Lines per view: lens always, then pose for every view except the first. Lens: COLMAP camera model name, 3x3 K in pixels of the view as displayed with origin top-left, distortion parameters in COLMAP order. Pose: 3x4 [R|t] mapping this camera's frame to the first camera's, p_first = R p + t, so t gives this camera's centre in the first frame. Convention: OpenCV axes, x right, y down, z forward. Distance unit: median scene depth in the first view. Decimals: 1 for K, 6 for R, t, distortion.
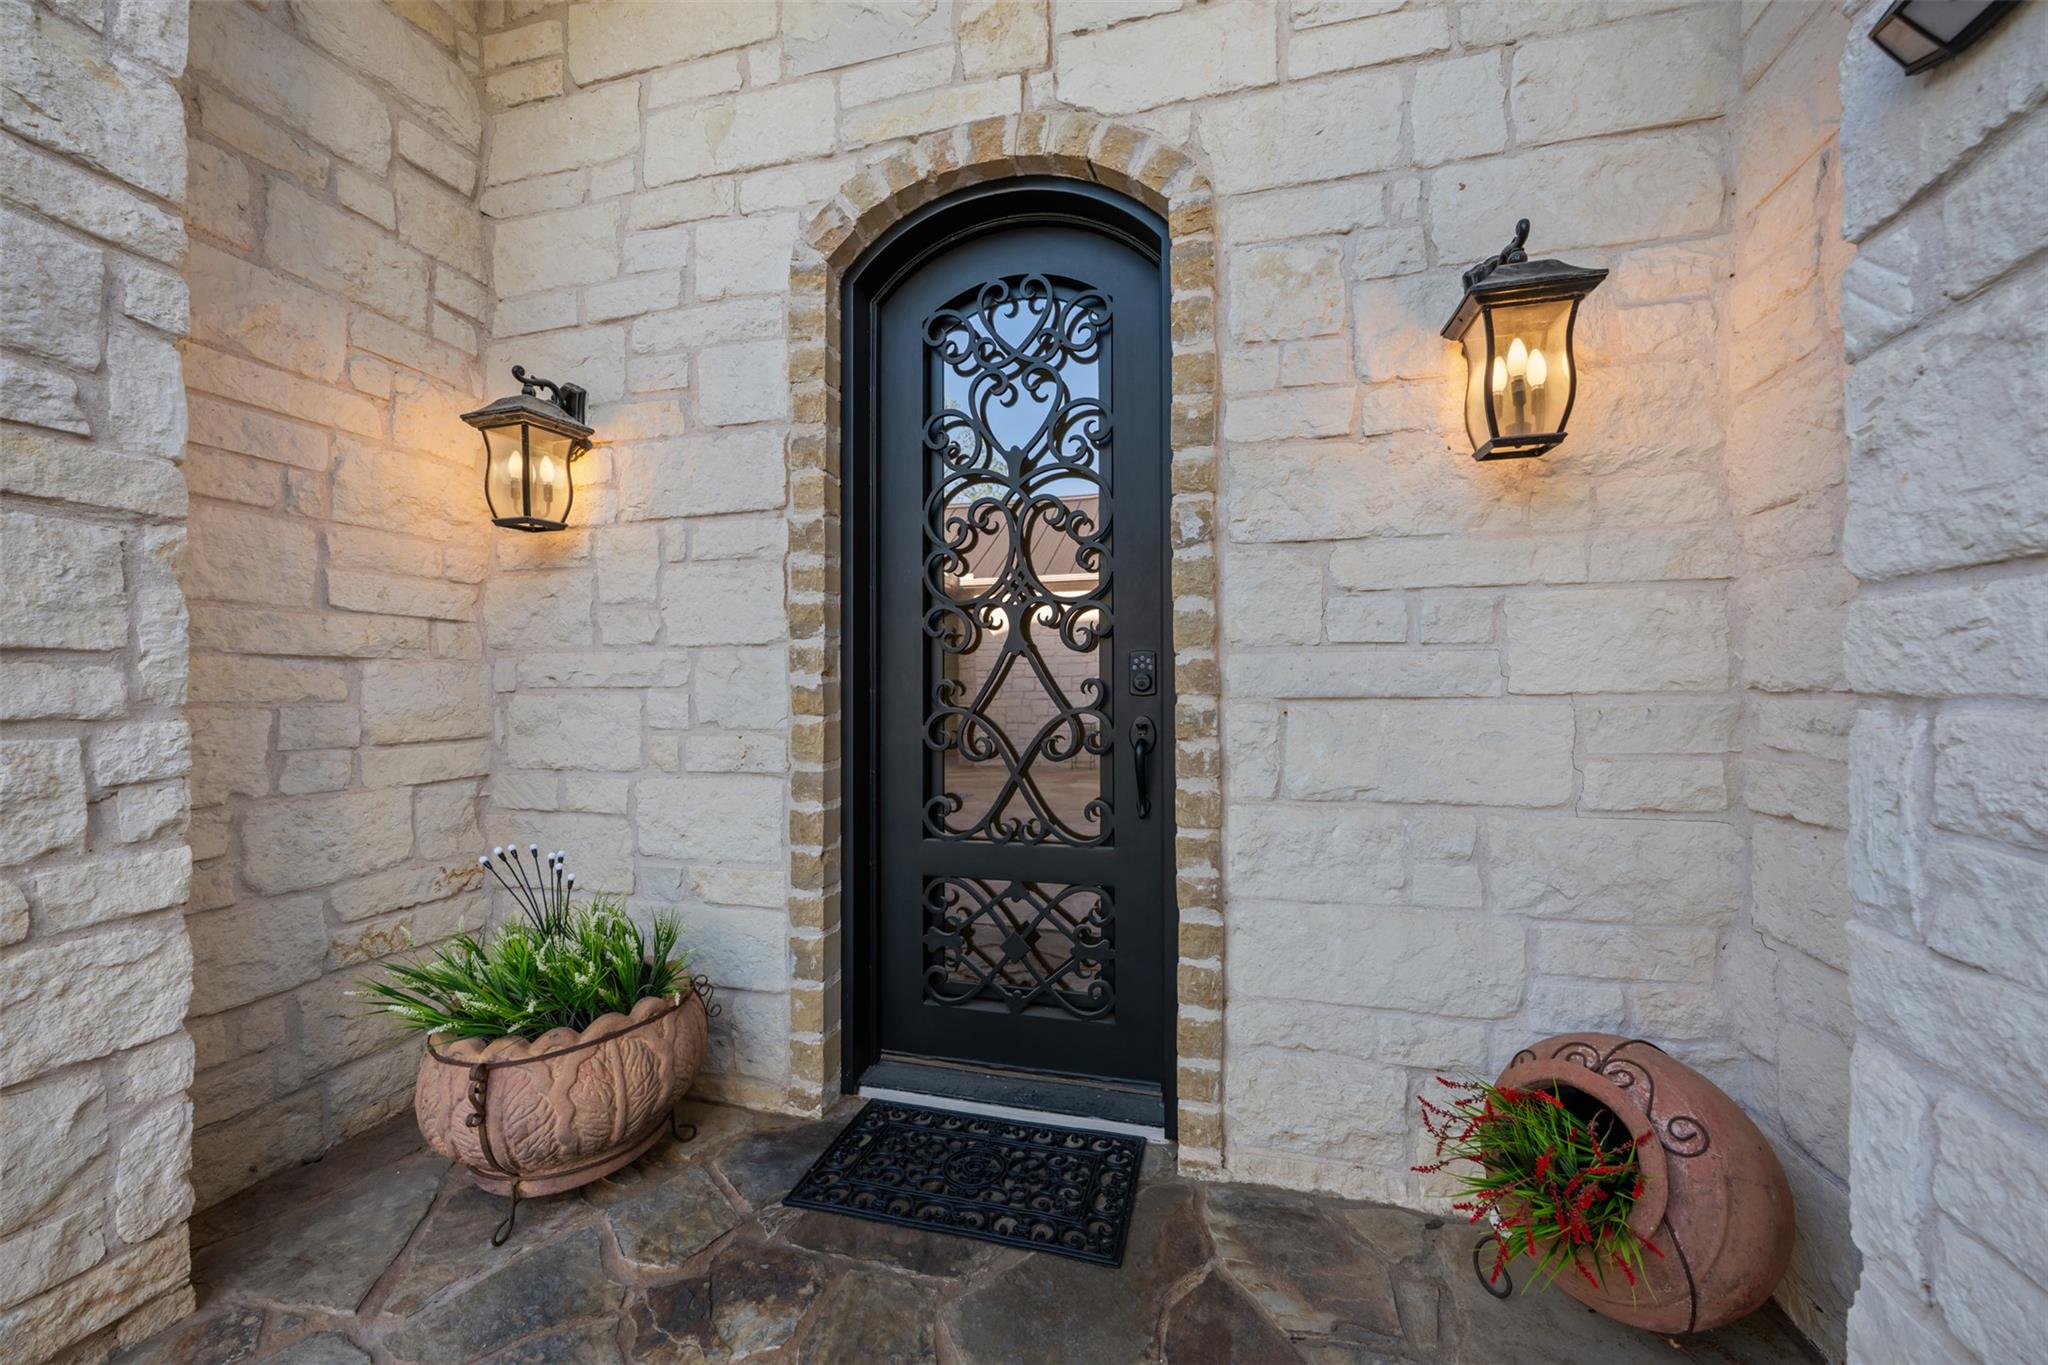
lens RADIAL K [[825.9, 0, 1018.9], [0, 825.9, 681.9], [0, 0, 1]] dist [-0.004321, -0.000147]
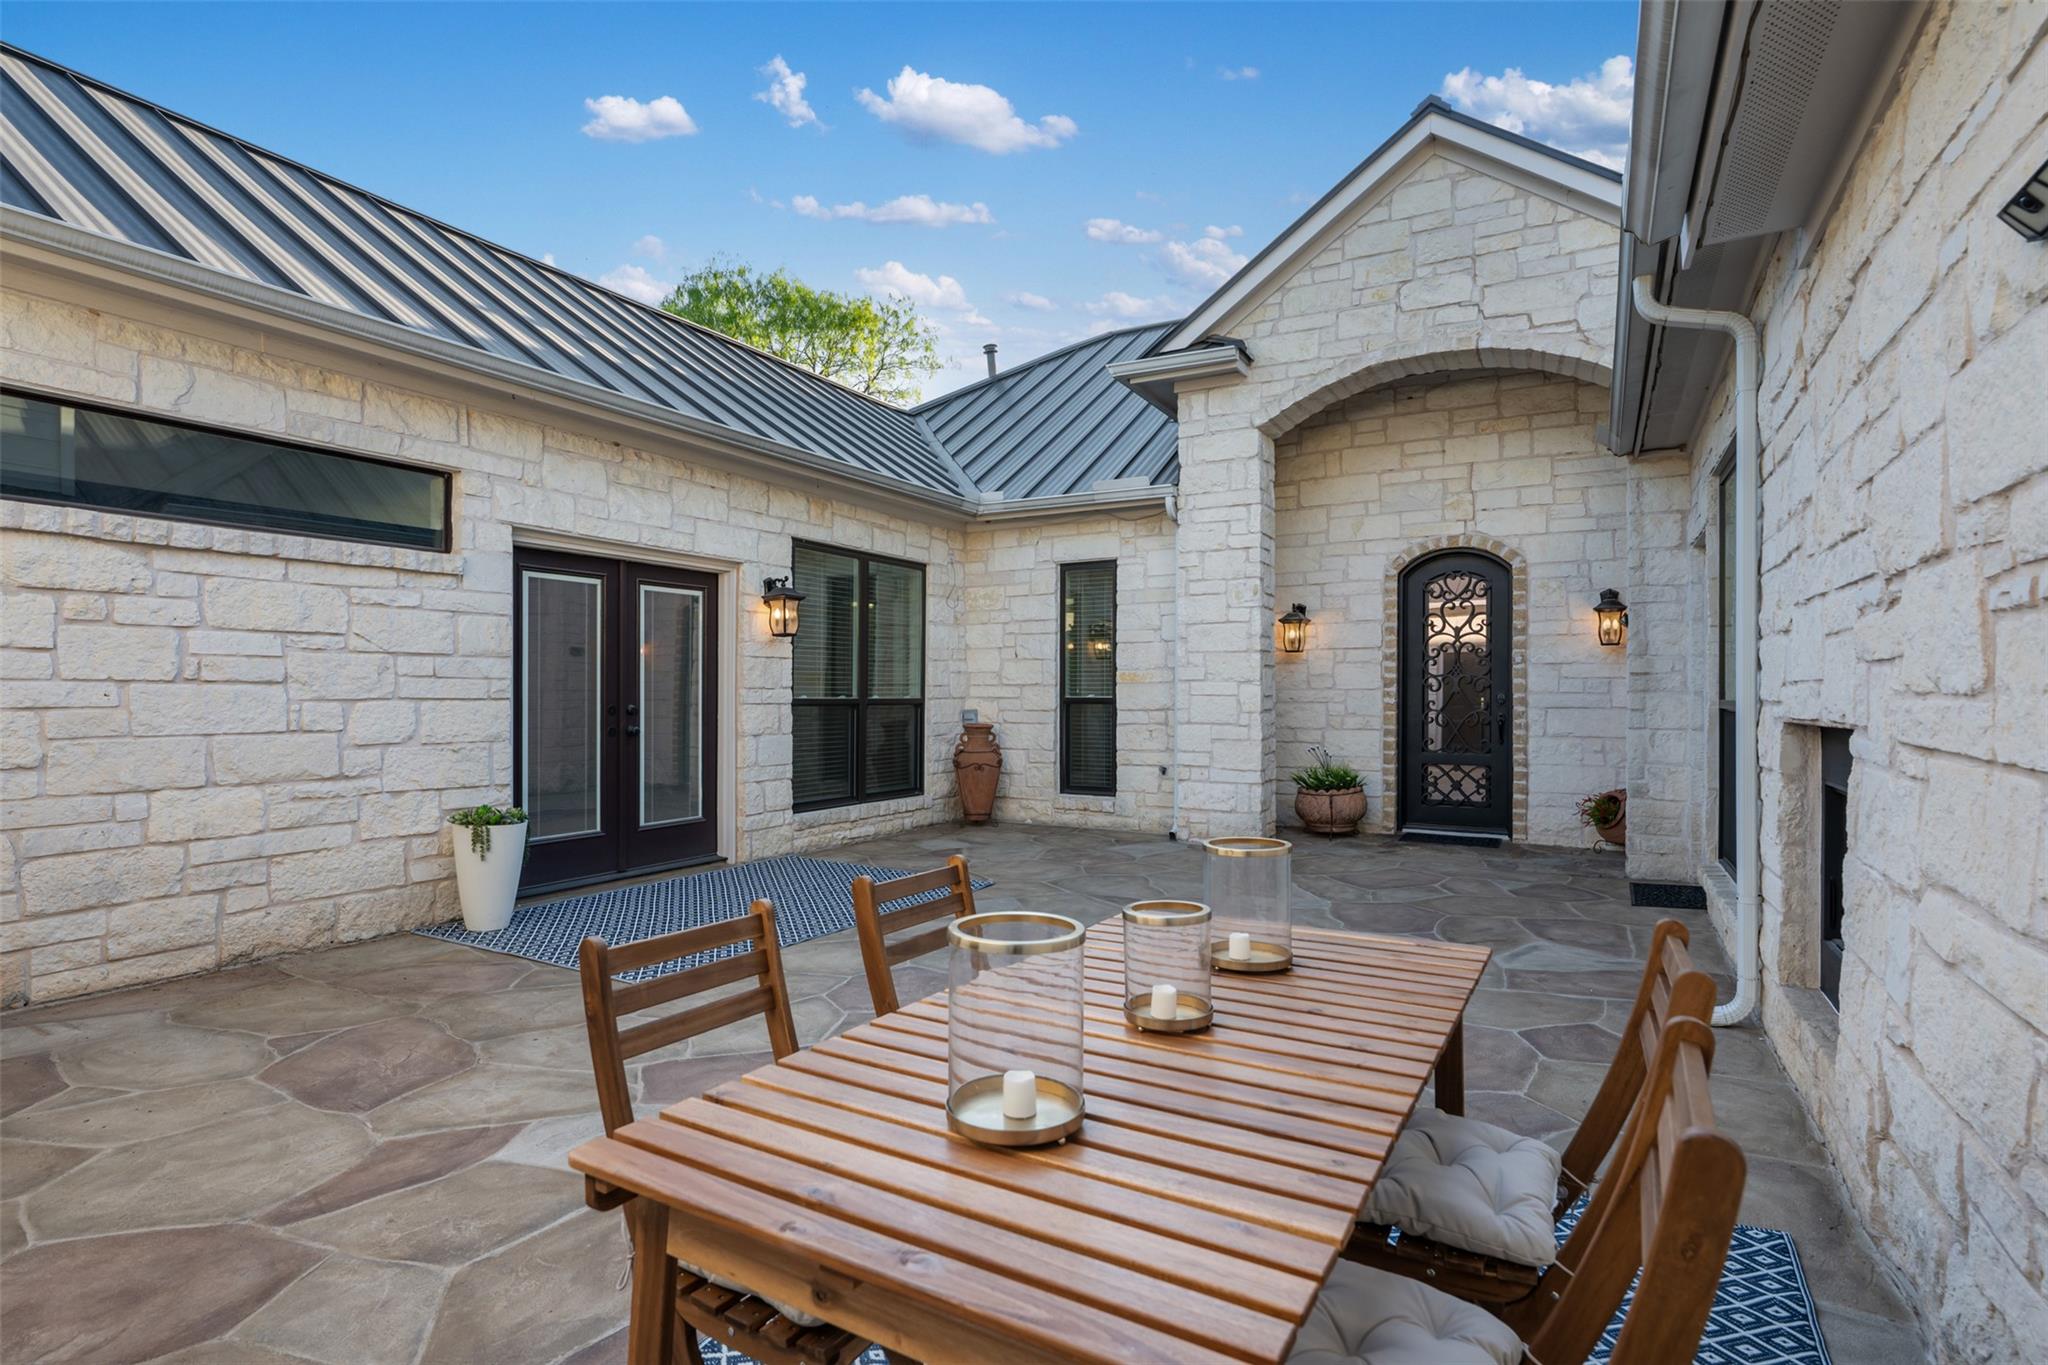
lens RADIAL K [[996.9, 0, 1027.4], [0, 996.9, 693.1], [0, 0, 1]] dist [0.001859, 0.000025]
pose [[0.972204, 0.007774, -0.234007, -0.733395], [-0.006206, 0.999953, 0.007432, -0.052554], [0.234054, -0.005773, 0.972207, -3.202881]]
